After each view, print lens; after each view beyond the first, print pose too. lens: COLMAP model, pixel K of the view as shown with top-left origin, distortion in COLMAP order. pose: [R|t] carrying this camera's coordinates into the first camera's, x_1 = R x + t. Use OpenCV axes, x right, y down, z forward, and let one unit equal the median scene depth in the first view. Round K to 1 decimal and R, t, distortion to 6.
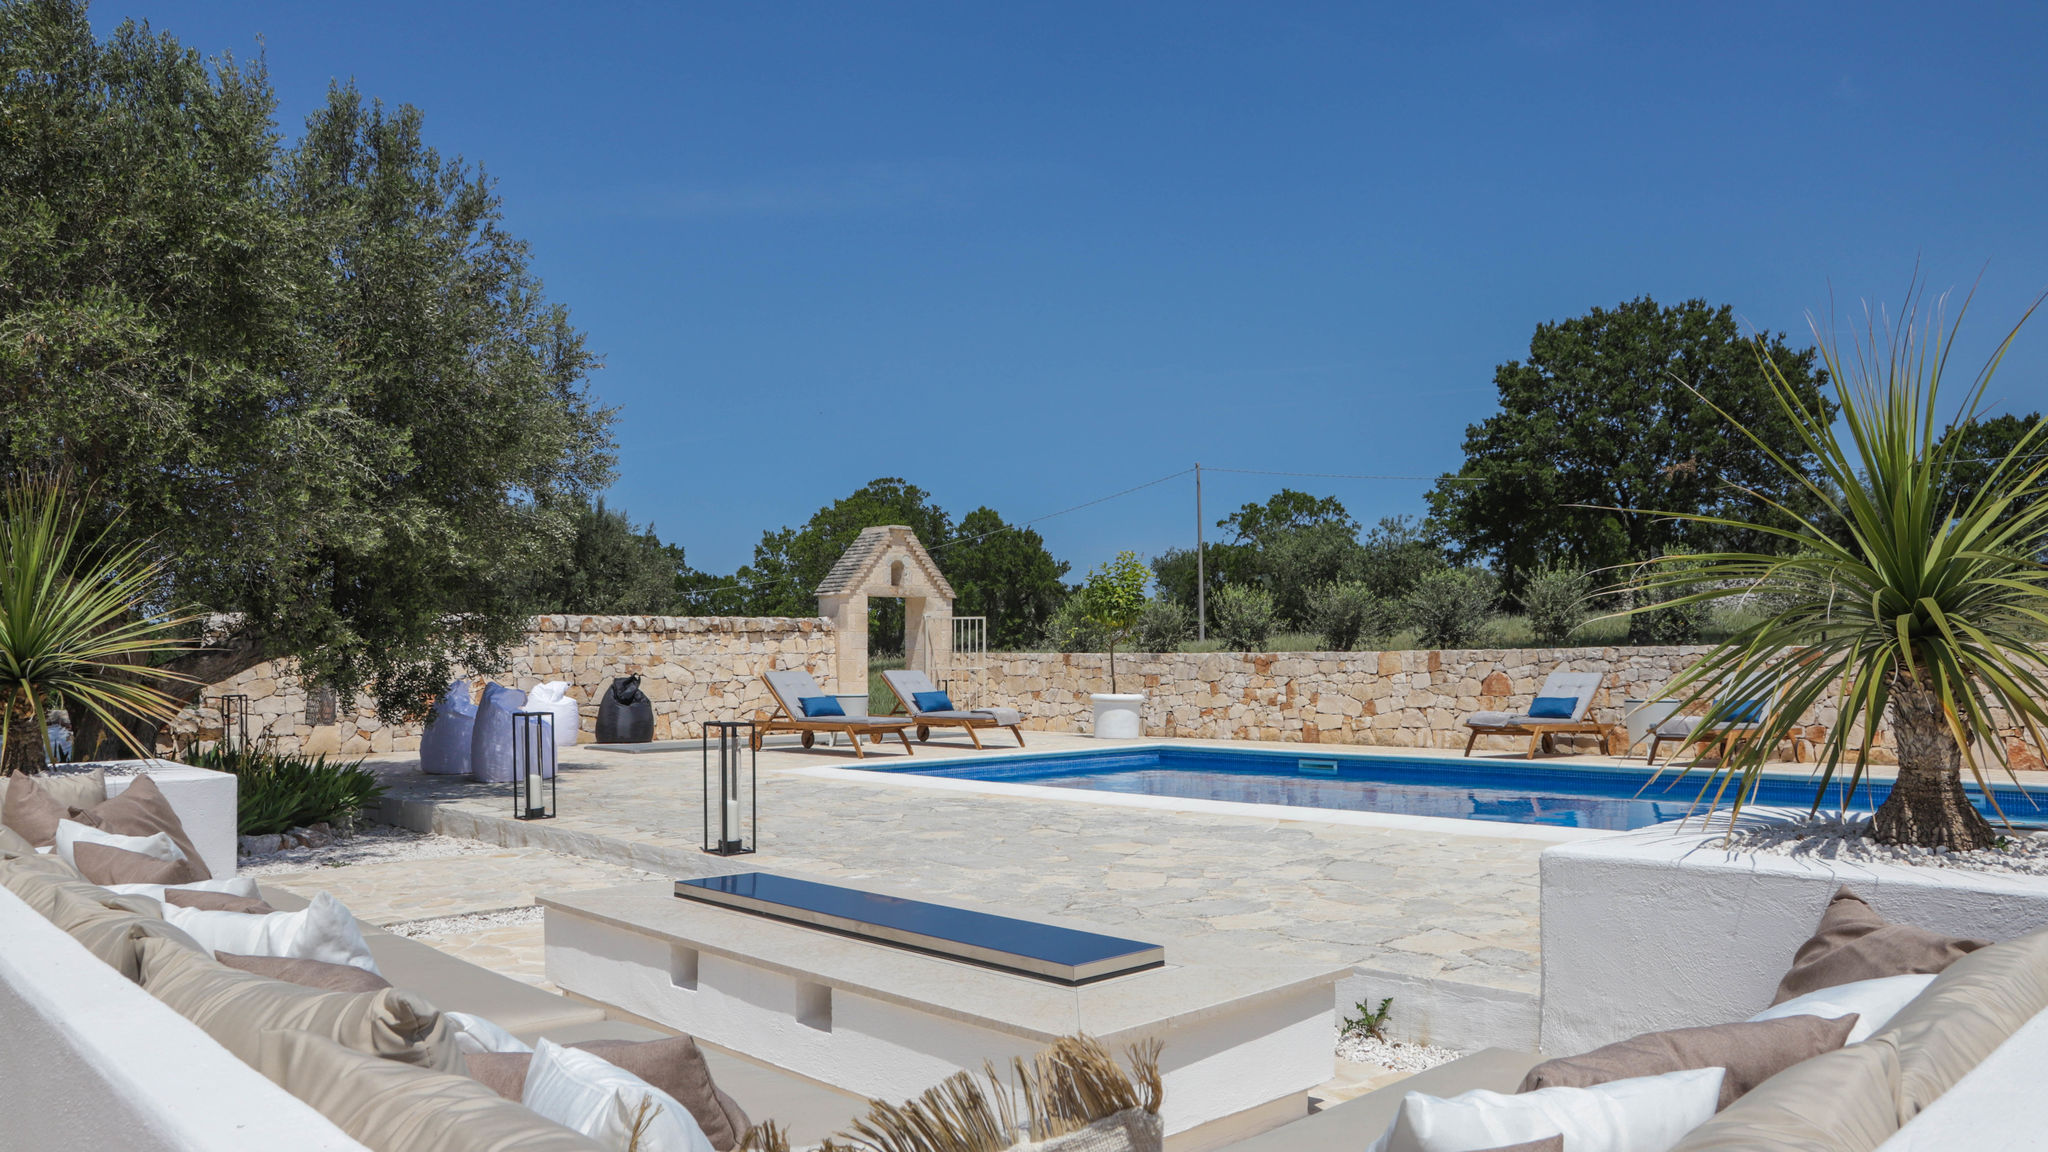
lens RADIAL K [[1478.1, 0, 1030.6], [0, 1478.1, 588.8], [0, 0, 1]] dist [-0.079139, 0.020976]
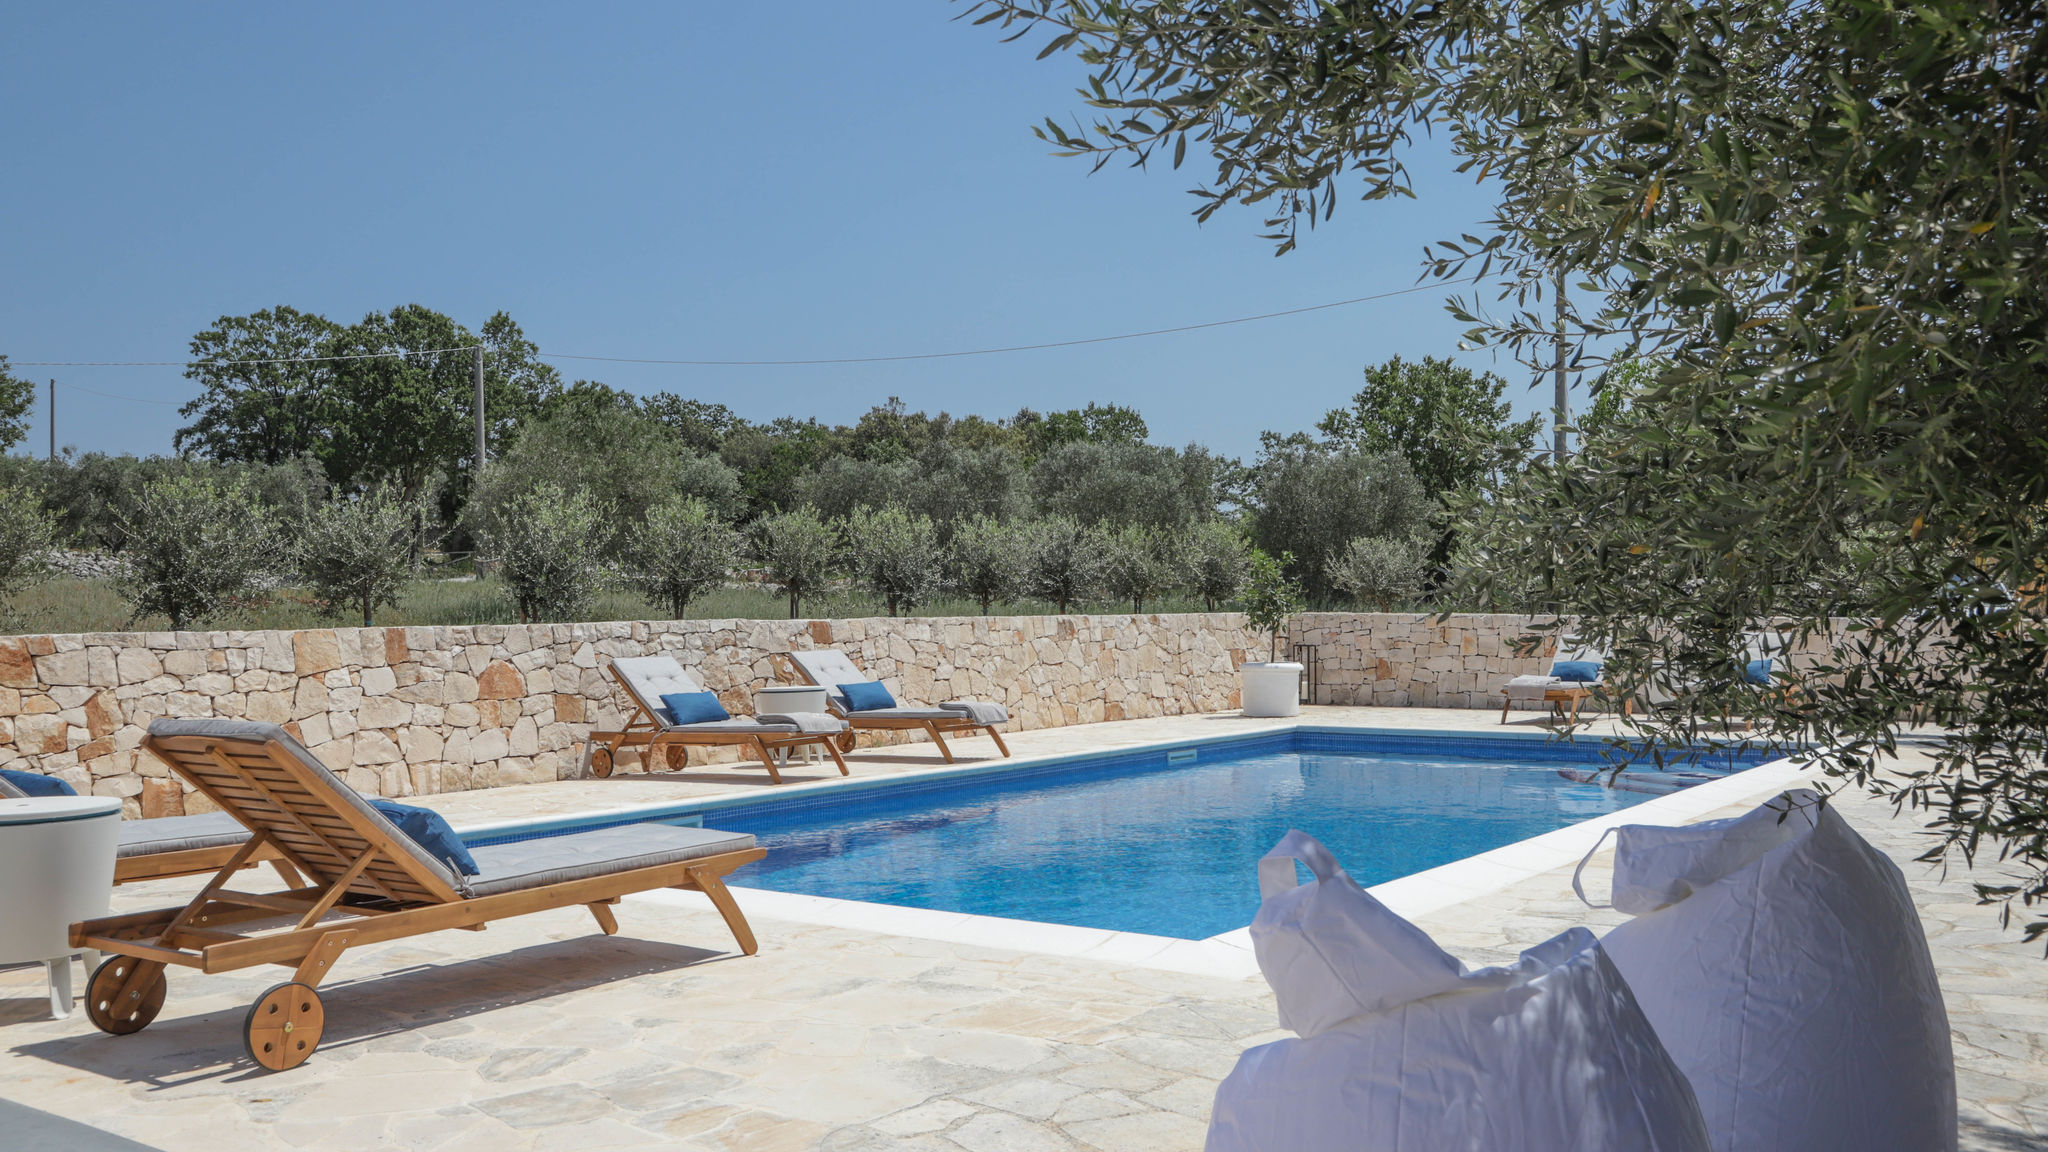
lens RADIAL K [[1850.5, 0, 1040.3], [0, 1850.5, 587.3], [0, 0, 1]] dist [0.080052, 0.002631]
pose [[-0.159455, 0.020897, 0.986984, -0.437975], [-0.033007, 0.999104, -0.026486, 0.033470], [-0.986653, -0.036801, -0.158623, 0.777606]]
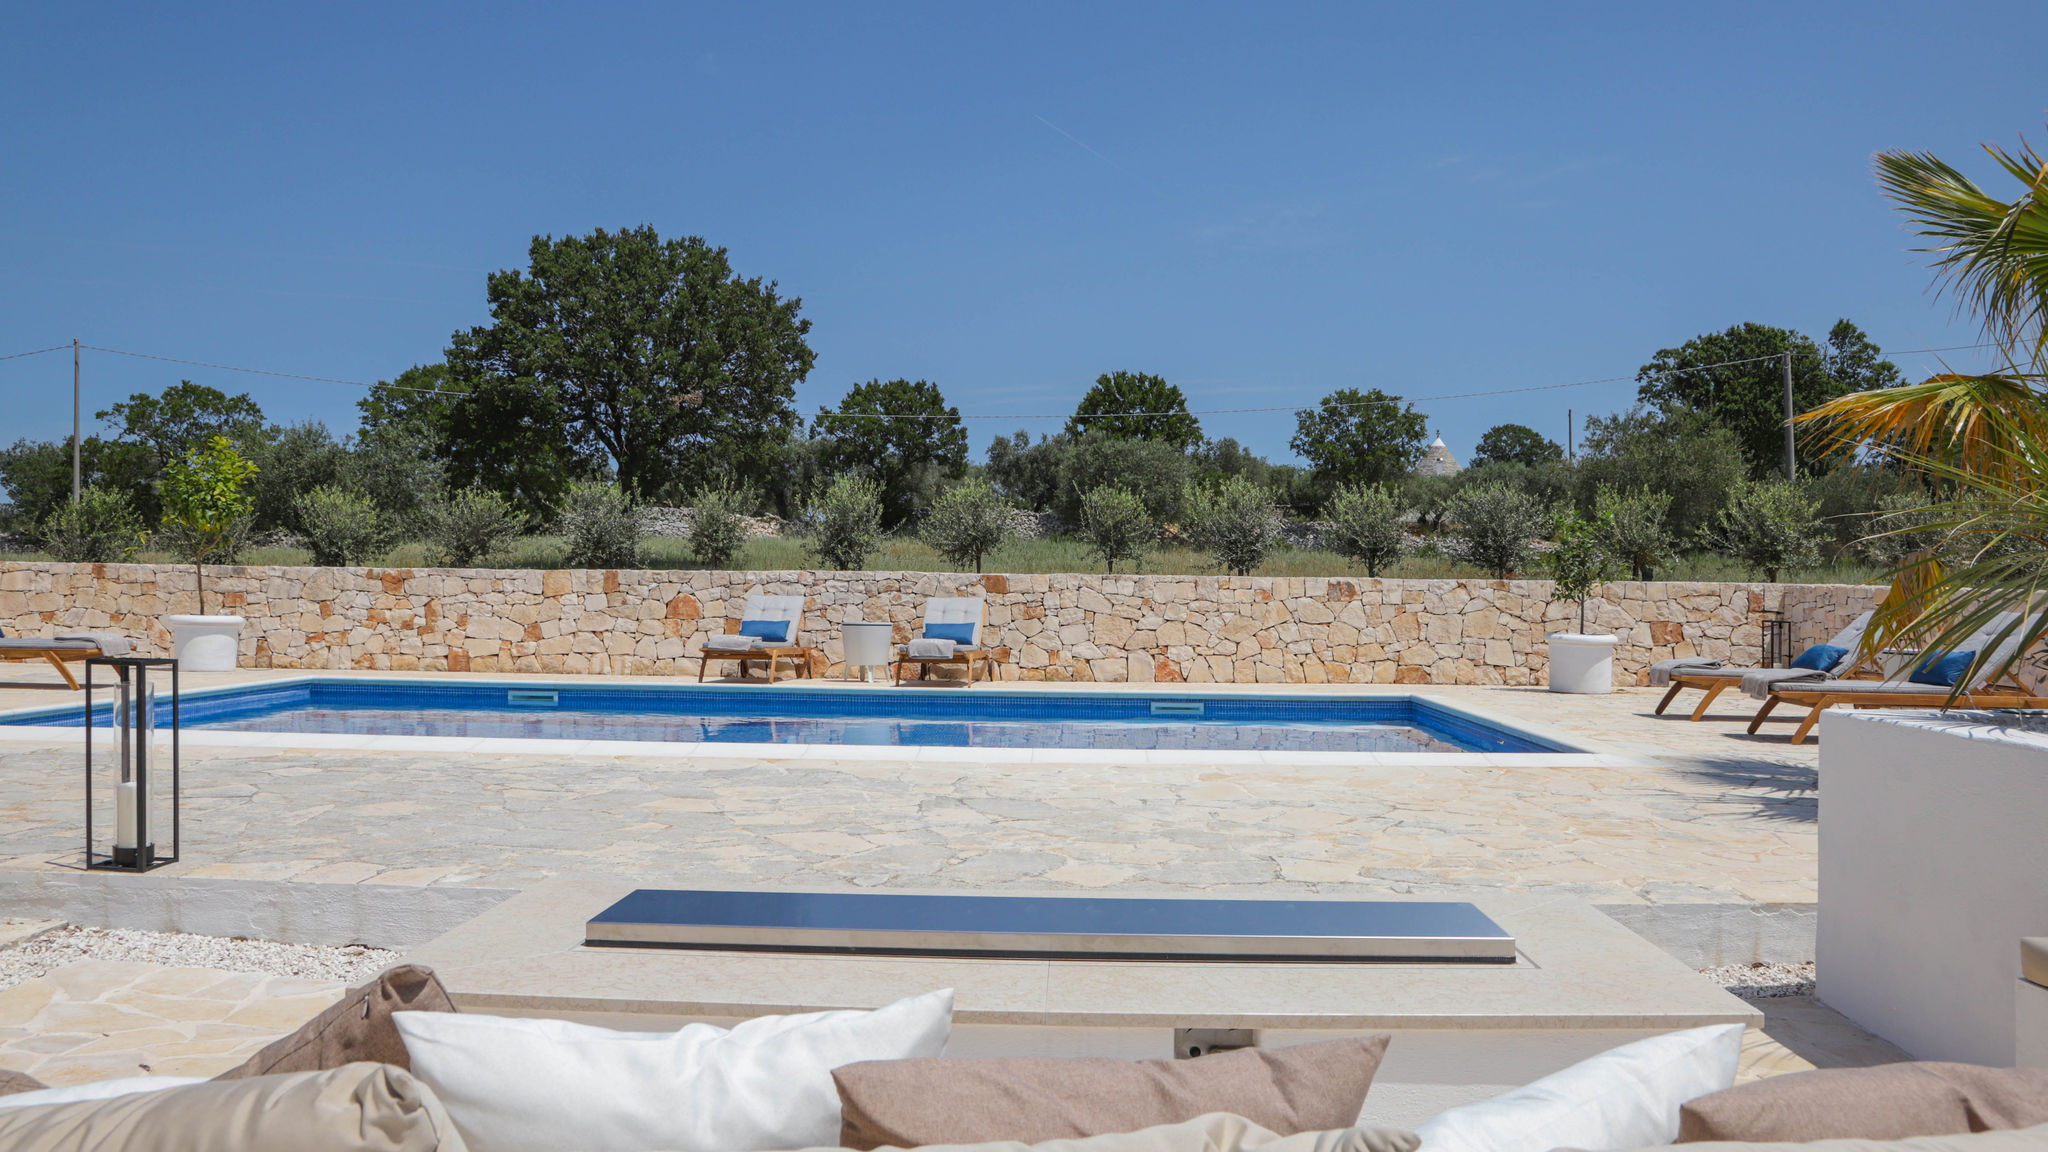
lens RADIAL K [[1478.1, 0, 1024.6], [0, 1478.1, 589.3], [0, 0, 1]] dist [-0.079139, 0.020976]
pose [[0.728214, 0.012985, 0.685226, -0.153346], [-0.048417, 0.998297, 0.032538, 0.010223], [-0.683637, -0.056871, 0.727603, 0.130673]]
